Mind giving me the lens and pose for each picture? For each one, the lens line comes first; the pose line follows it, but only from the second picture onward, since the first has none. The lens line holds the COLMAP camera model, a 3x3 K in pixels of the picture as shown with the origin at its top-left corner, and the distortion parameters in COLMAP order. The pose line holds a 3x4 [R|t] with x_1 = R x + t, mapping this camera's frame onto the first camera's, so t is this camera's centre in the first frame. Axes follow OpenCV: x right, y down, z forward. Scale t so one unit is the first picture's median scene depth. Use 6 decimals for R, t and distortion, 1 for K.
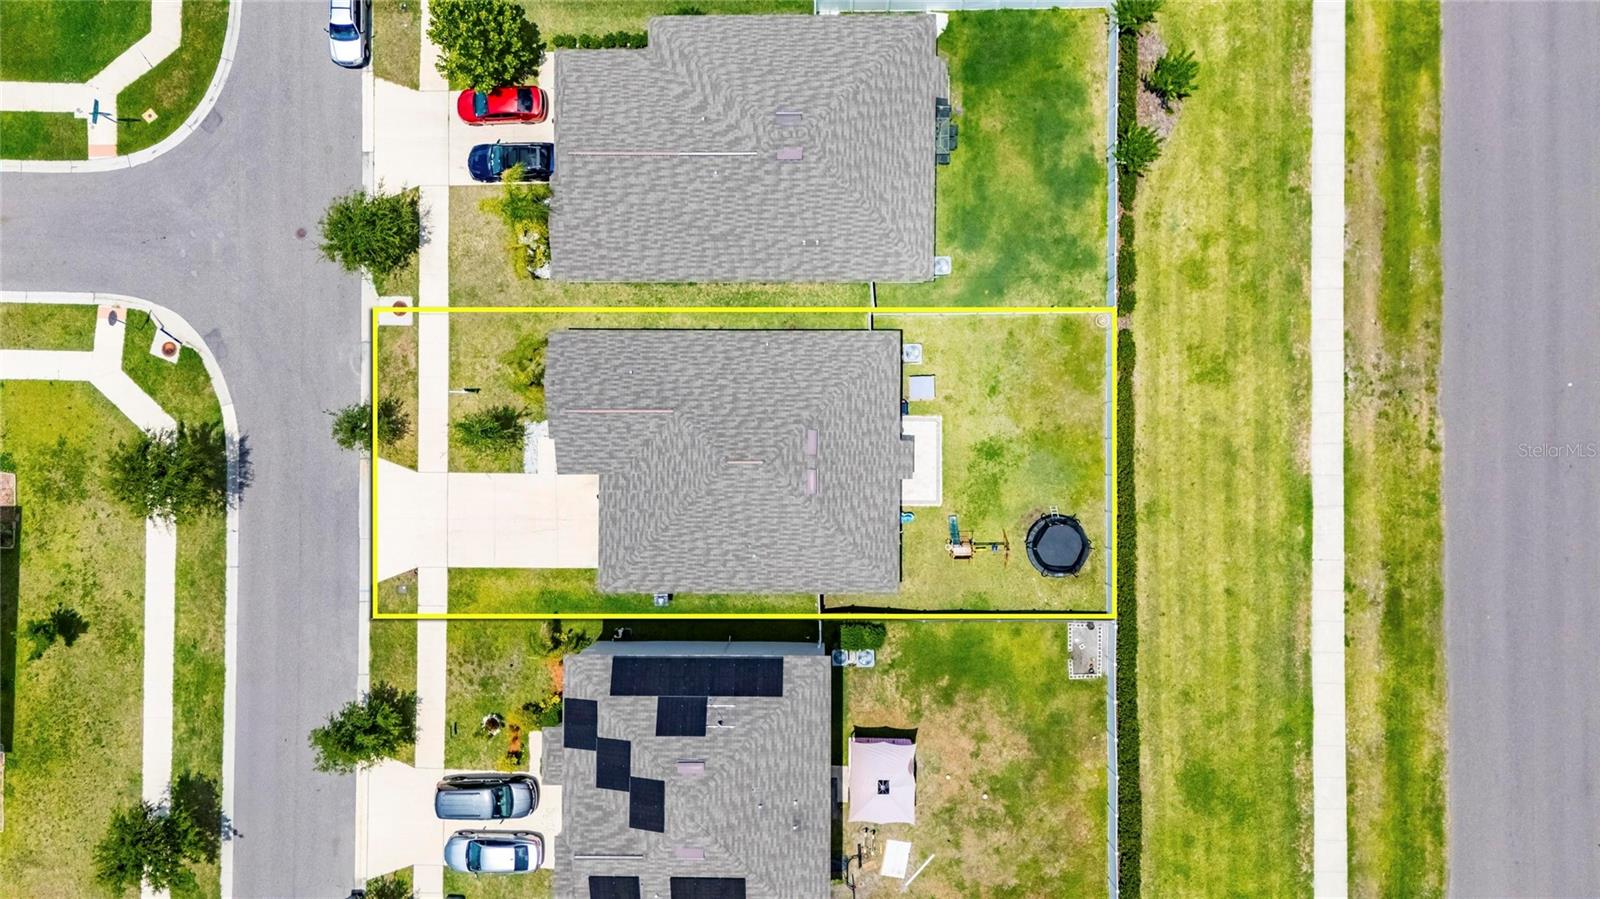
lens RADIAL K [[1184.8, 0, 800.0], [0, 1184.8, 449.5], [0, 0, 1]] dist [0.039898, -0.003258]
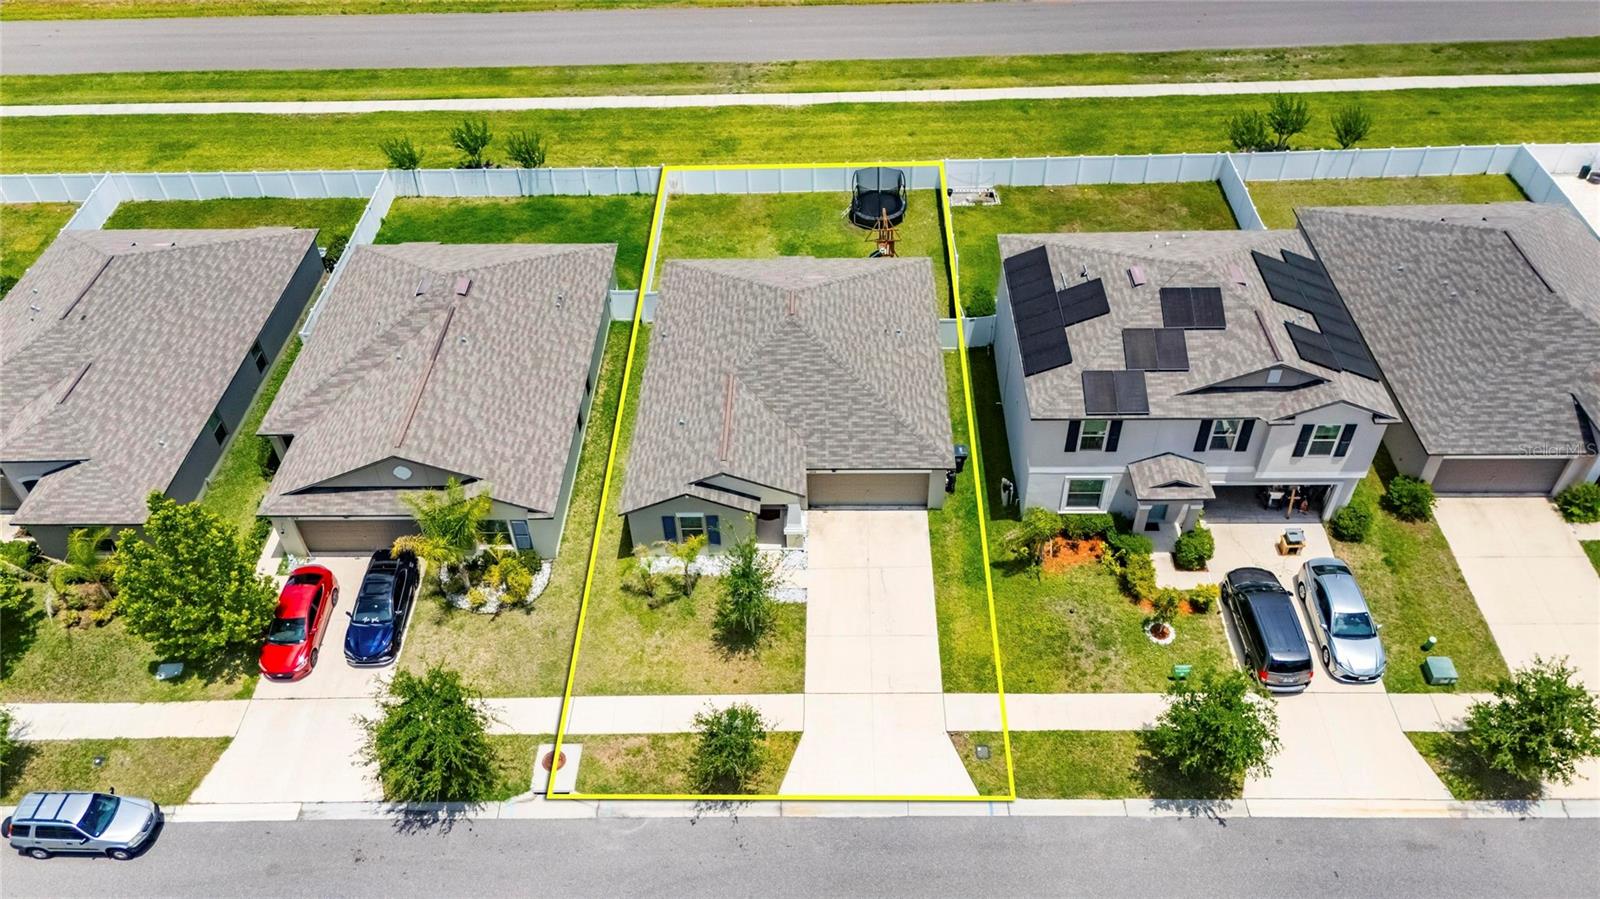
lens RADIAL K [[1184.8, 0, 800.0], [0, 1184.8, 449.5], [0, 0, 1]] dist [0.039898, -0.003258]
pose [[0.014966, -0.655945, 0.754661, -0.720509], [0.999730, -0.003617, -0.022970, 0.033179], [0.017796, 0.754800, 0.655713, 0.445020]]
